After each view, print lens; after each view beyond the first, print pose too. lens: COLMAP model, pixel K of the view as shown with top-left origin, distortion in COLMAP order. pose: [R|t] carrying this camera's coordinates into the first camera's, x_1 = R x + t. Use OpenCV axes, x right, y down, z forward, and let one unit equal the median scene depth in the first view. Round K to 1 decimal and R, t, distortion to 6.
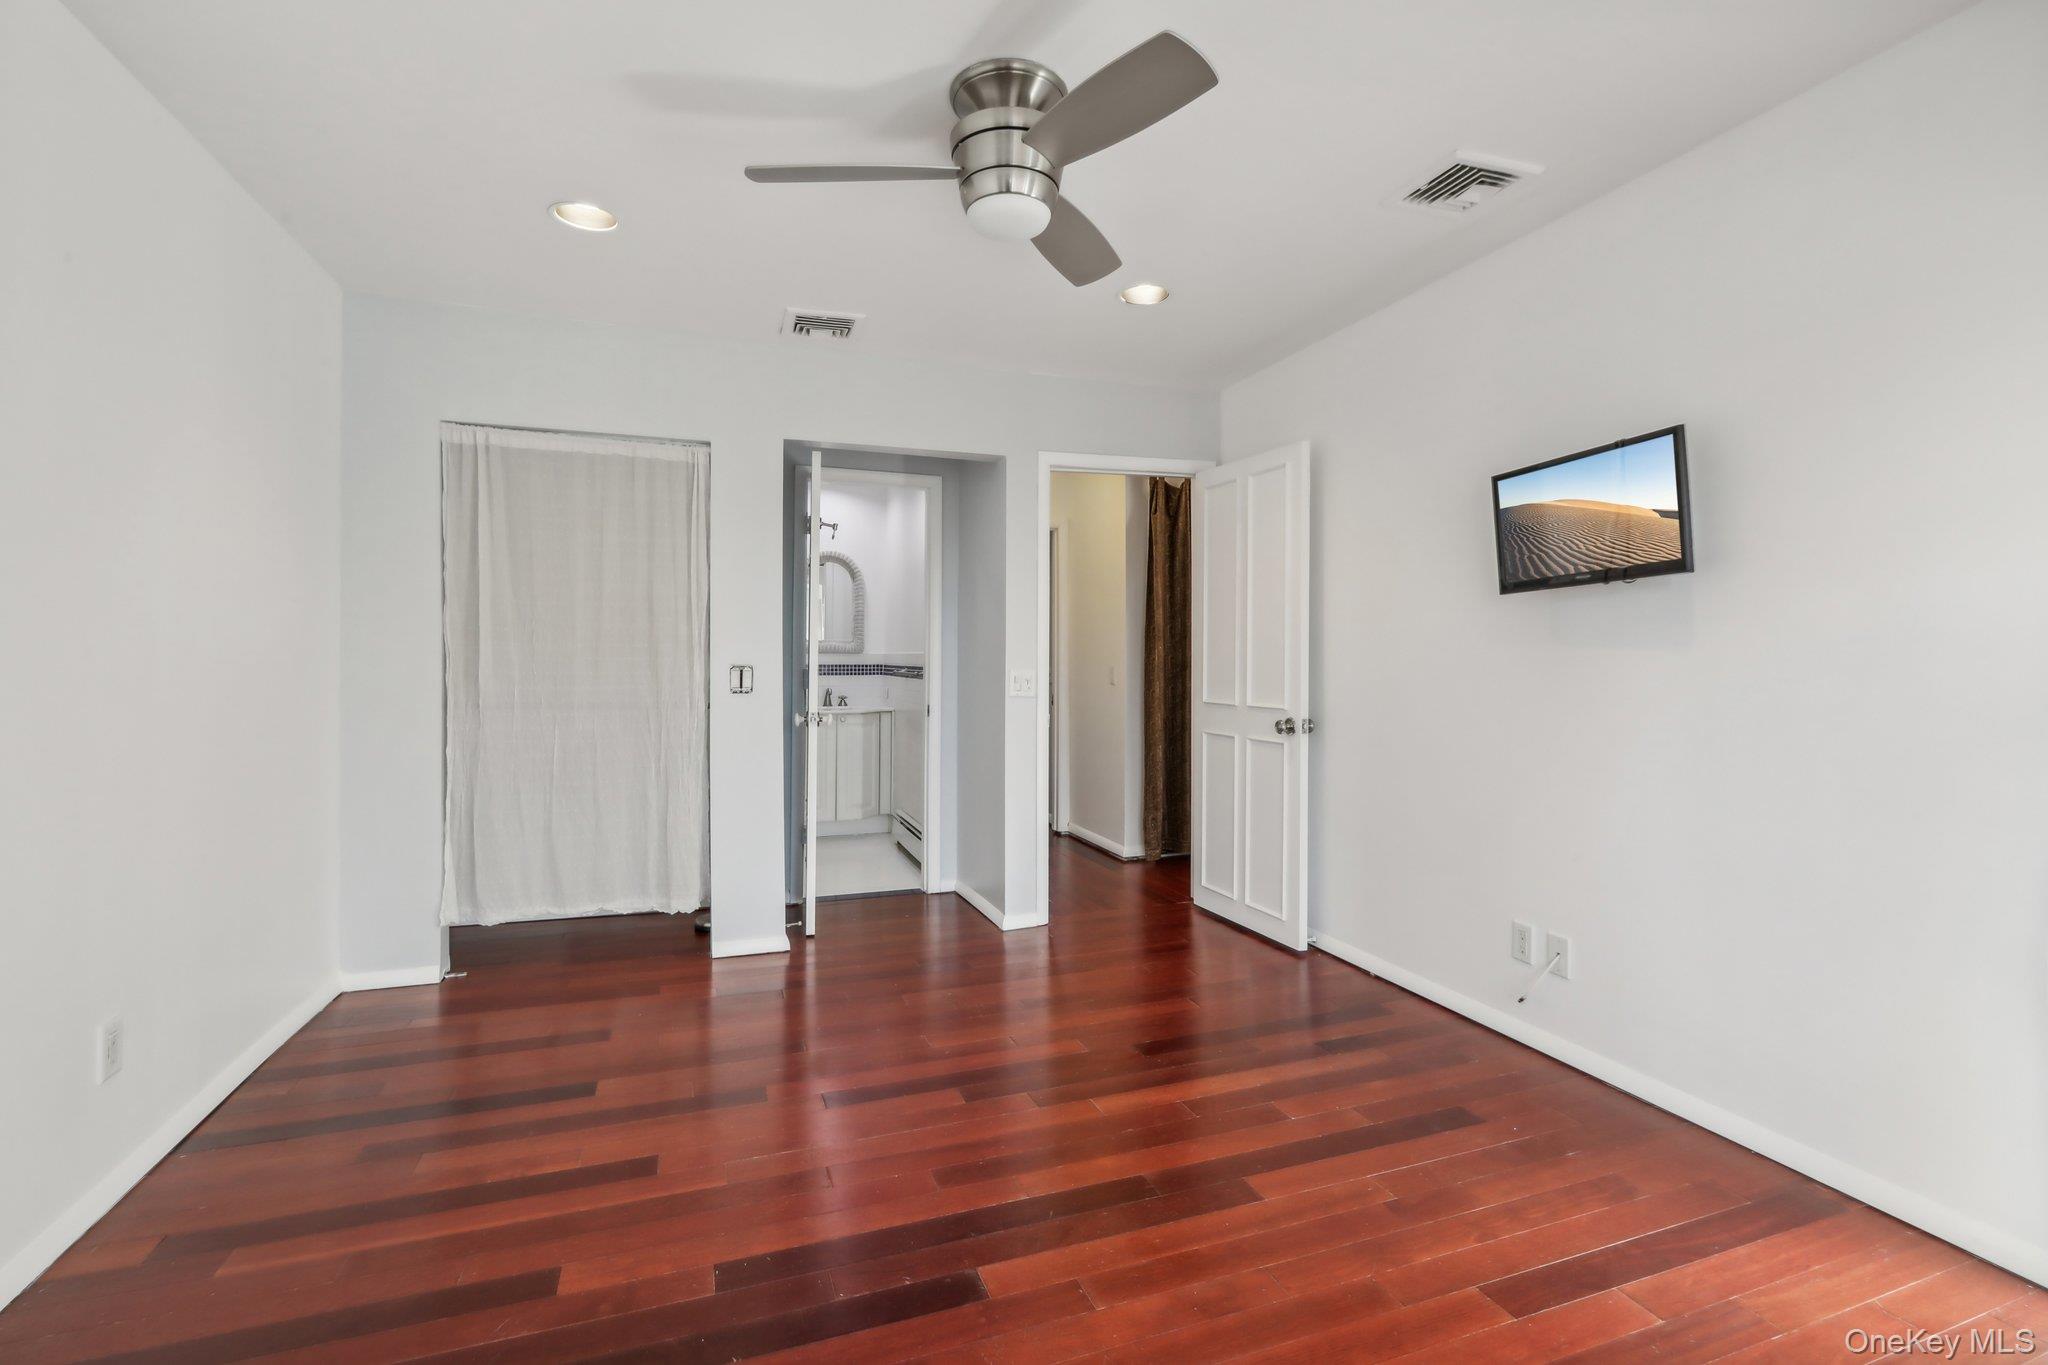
lens RADIAL K [[928.3, 0, 1024.2], [0, 928.3, 676.0], [0, 0, 1]] dist [-0.004165, 0.001629]
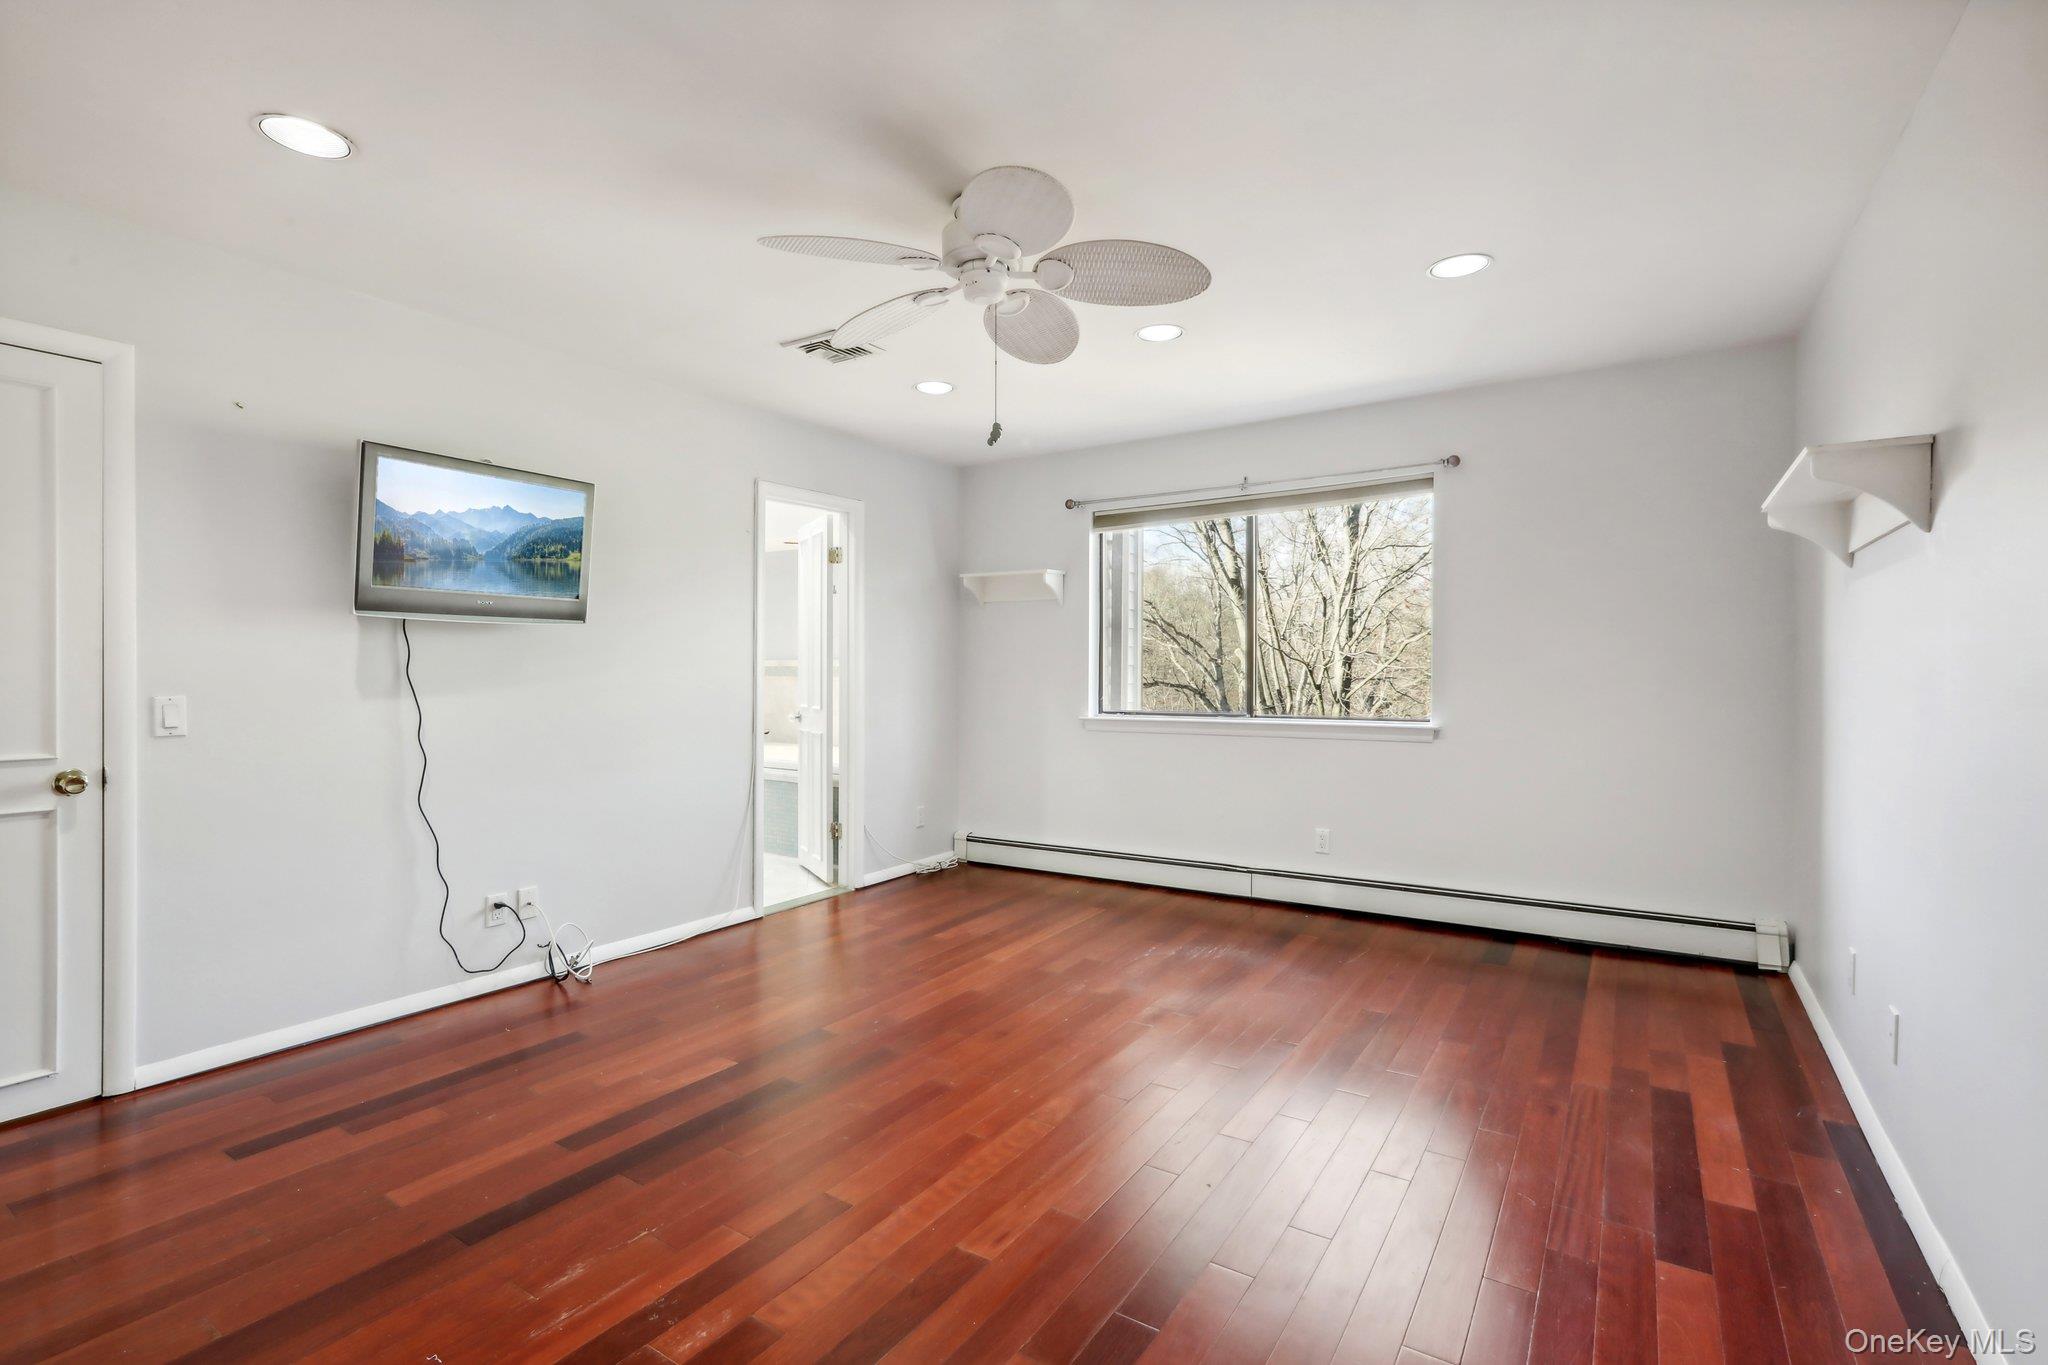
lens RADIAL K [[928.3, 0, 1017.4], [0, 928.3, 666.8], [0, 0, 1]] dist [-0.004165, 0.001629]
pose [[0.807109, -0.001171, 0.590401, 0.494620], [0.011188, 0.999849, -0.013311, -0.021233], [-0.590296, 0.017349, 0.807000, -0.012755]]
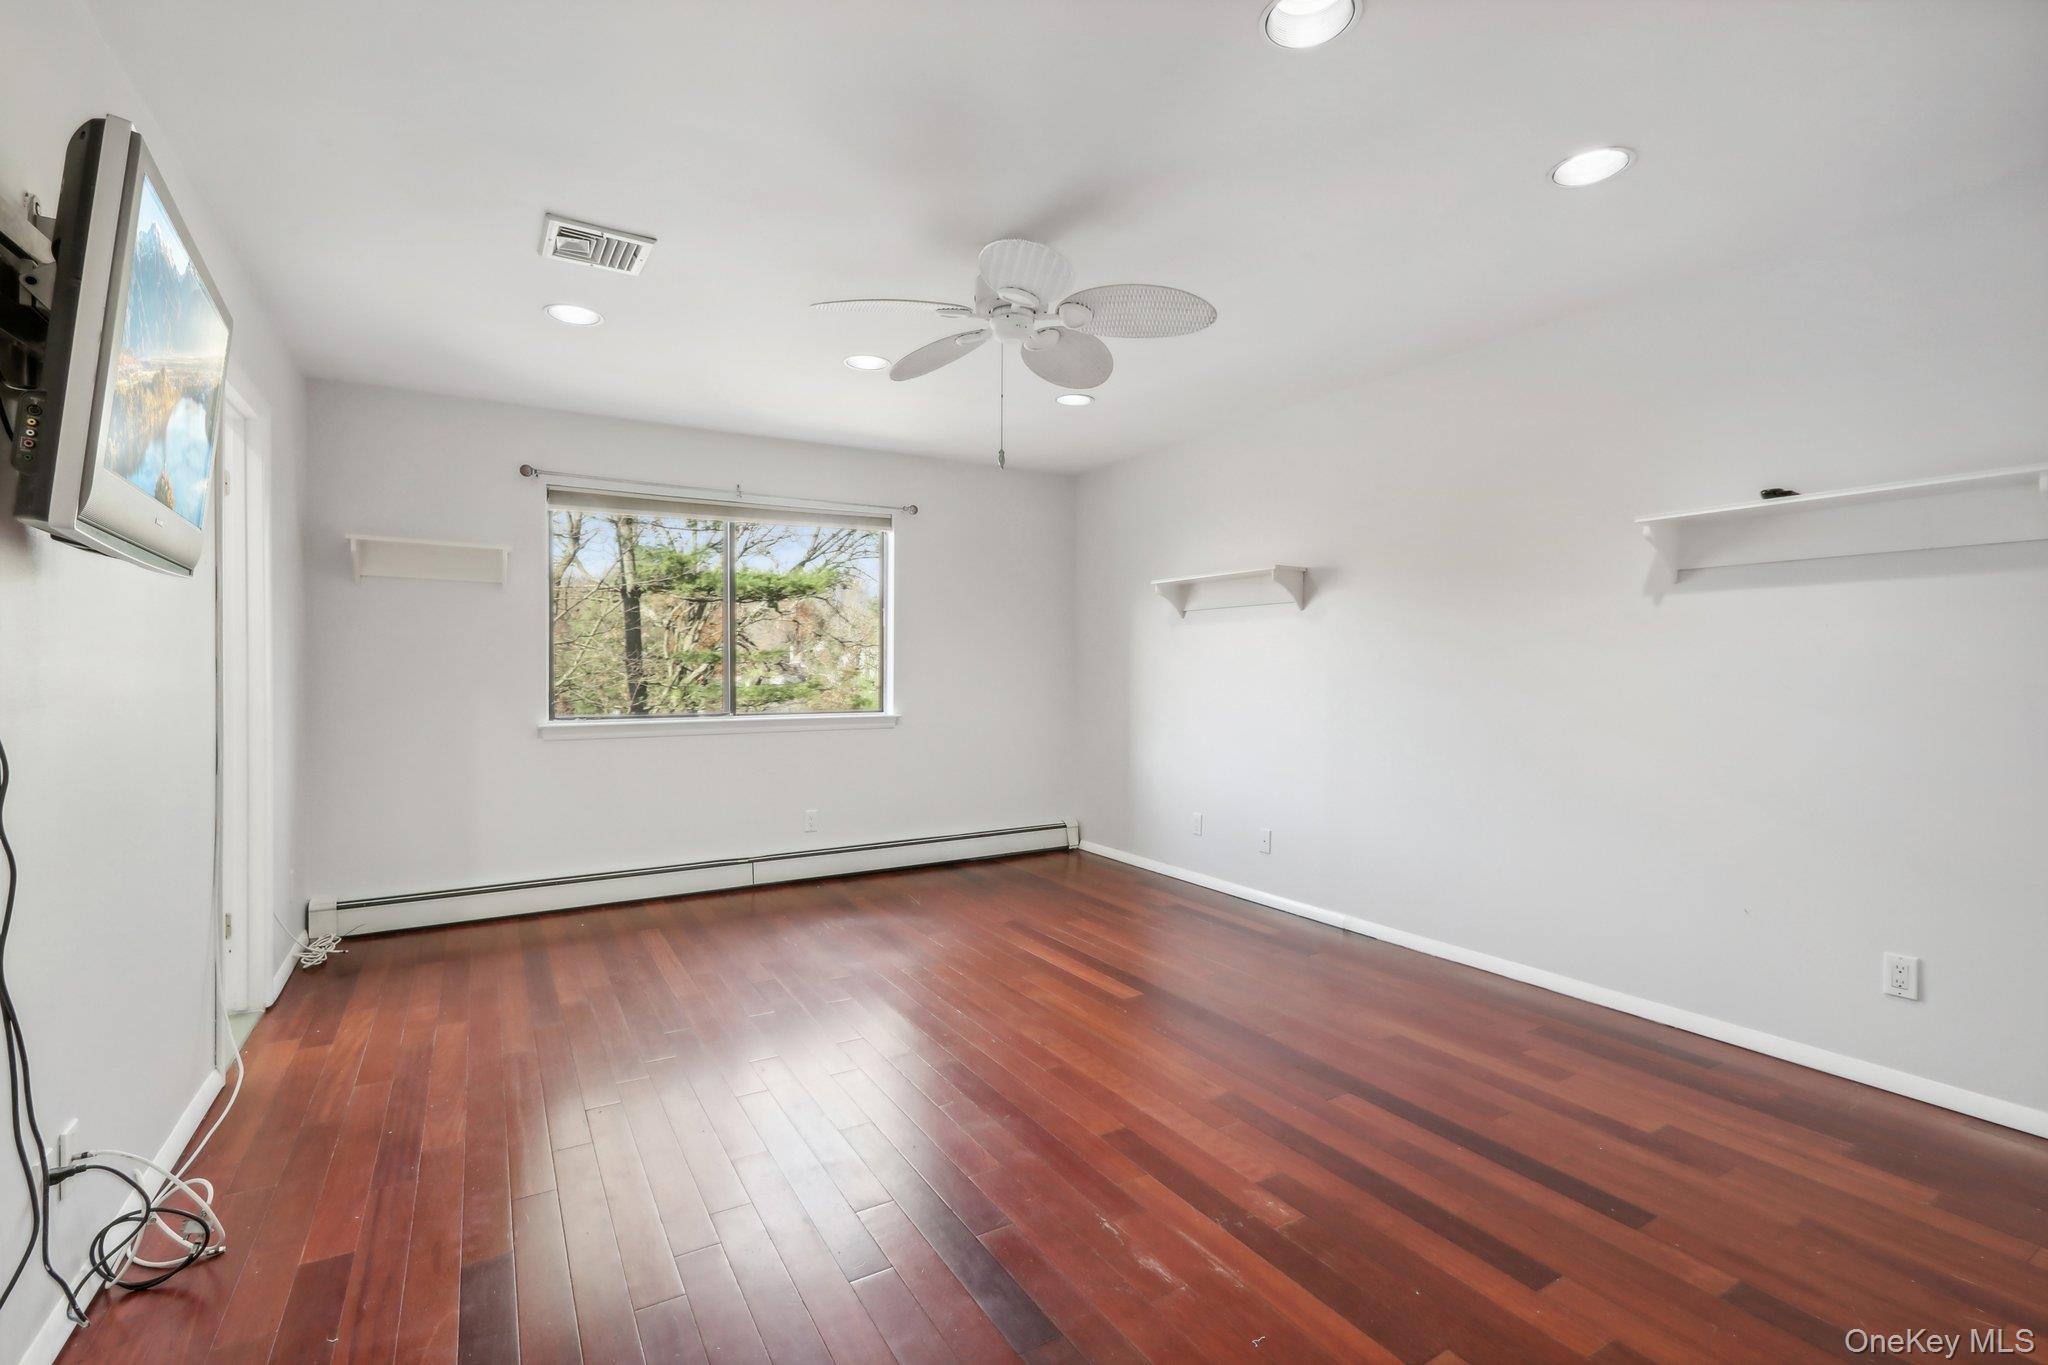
lens RADIAL K [[928.3, 0, 1012.9], [0, 928.3, 675.8], [0, 0, 1]] dist [-0.004165, 0.001629]
pose [[-0.186295, -0.006337, 0.982473, 0.071291], [0.011333, 0.999899, 0.008598, -0.030088], [-0.982428, 0.012736, -0.186205, 0.789504]]
